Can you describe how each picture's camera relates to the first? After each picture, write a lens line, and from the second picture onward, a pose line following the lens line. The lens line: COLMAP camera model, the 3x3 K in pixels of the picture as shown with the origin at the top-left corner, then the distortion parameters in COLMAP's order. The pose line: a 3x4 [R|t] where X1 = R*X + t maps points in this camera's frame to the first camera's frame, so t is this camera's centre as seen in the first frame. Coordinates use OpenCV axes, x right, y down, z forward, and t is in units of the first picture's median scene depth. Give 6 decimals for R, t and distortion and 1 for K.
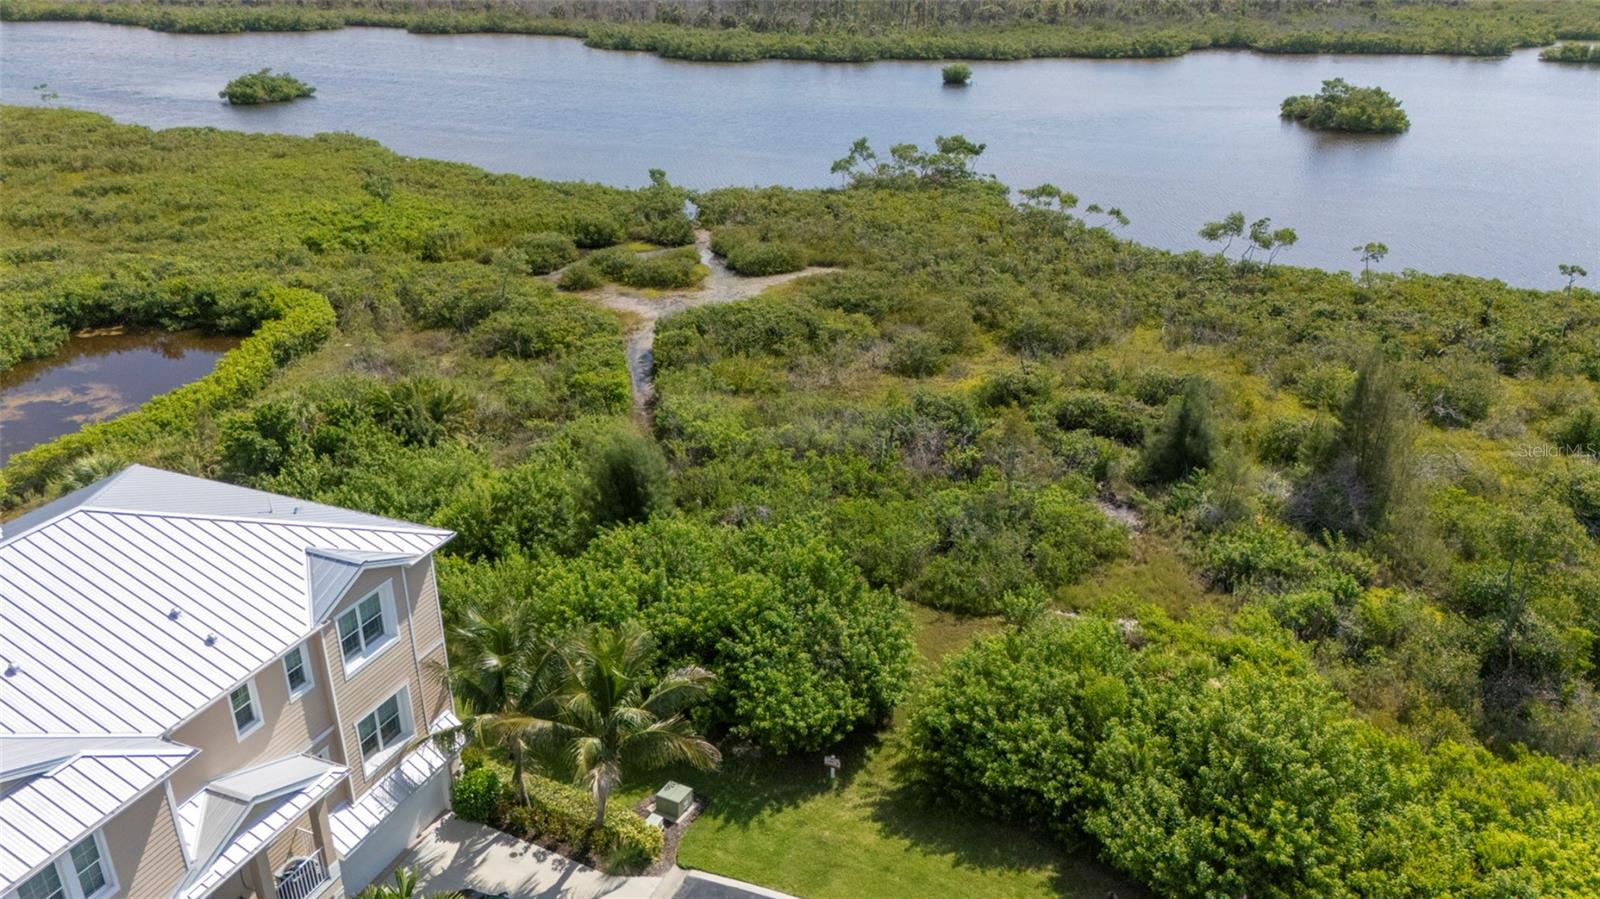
lens RADIAL K [[1182.3, 0, 800.0], [0, 1182.3, 449.5], [0, 0, 1]] dist [0.069903, -0.061343]
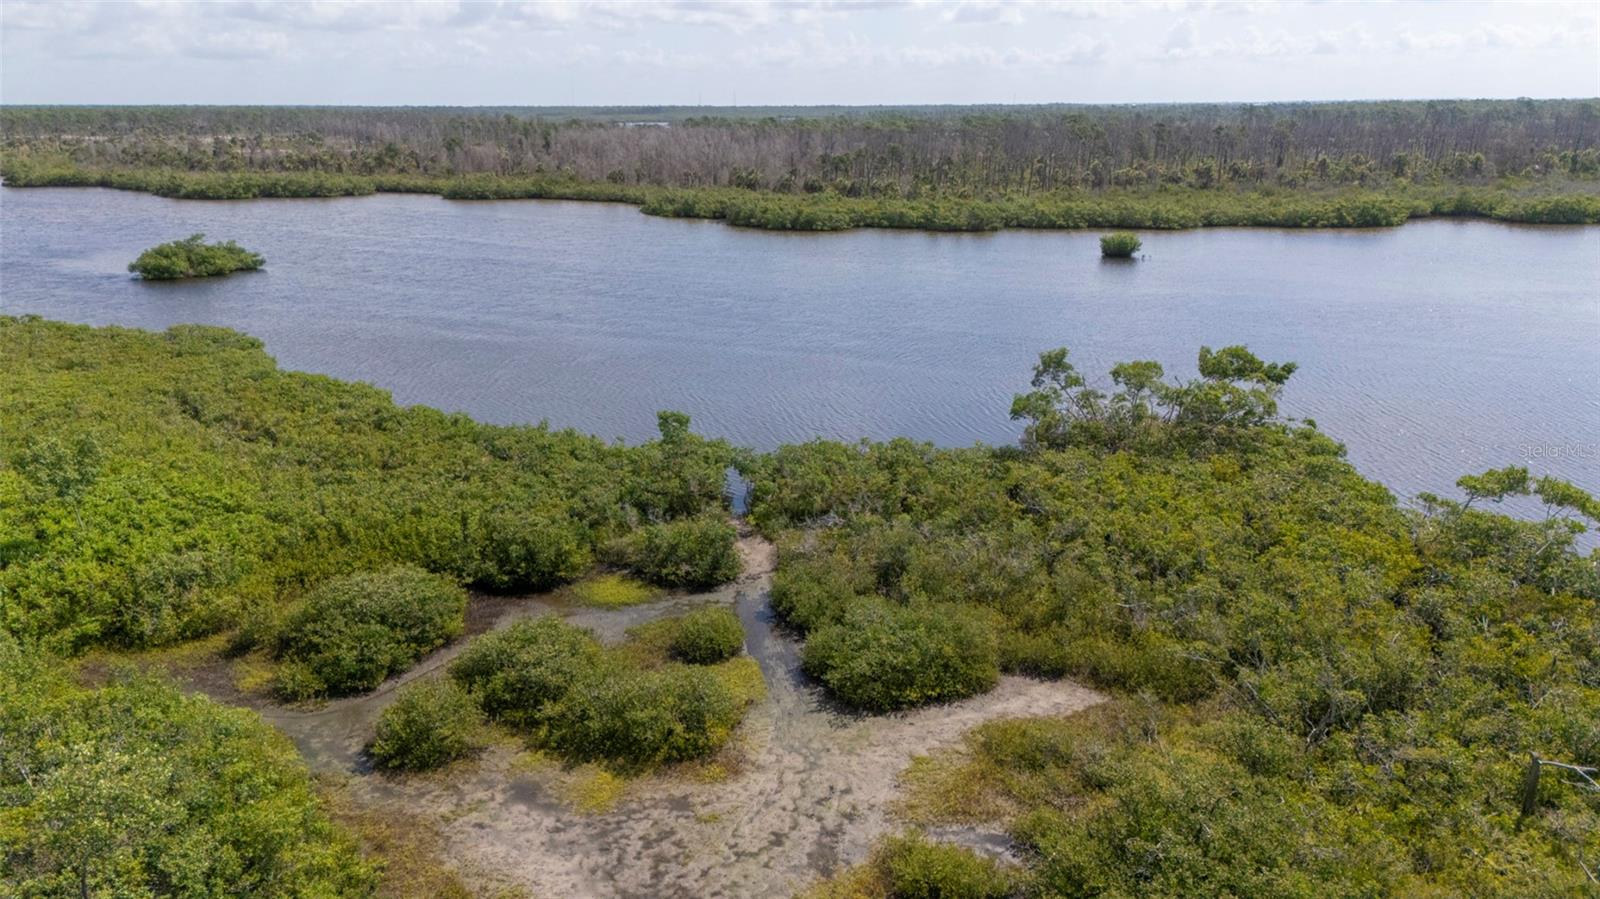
lens RADIAL K [[1182.3, 0, 800.0], [0, 1182.3, 449.5], [0, 0, 1]] dist [0.069903, -0.061343]
pose [[0.997796, 0.016663, -0.064234, -0.015496], [-0.025392, 0.990166, -0.137575, -0.071632], [0.061310, 0.138903, 0.988406, 0.237673]]
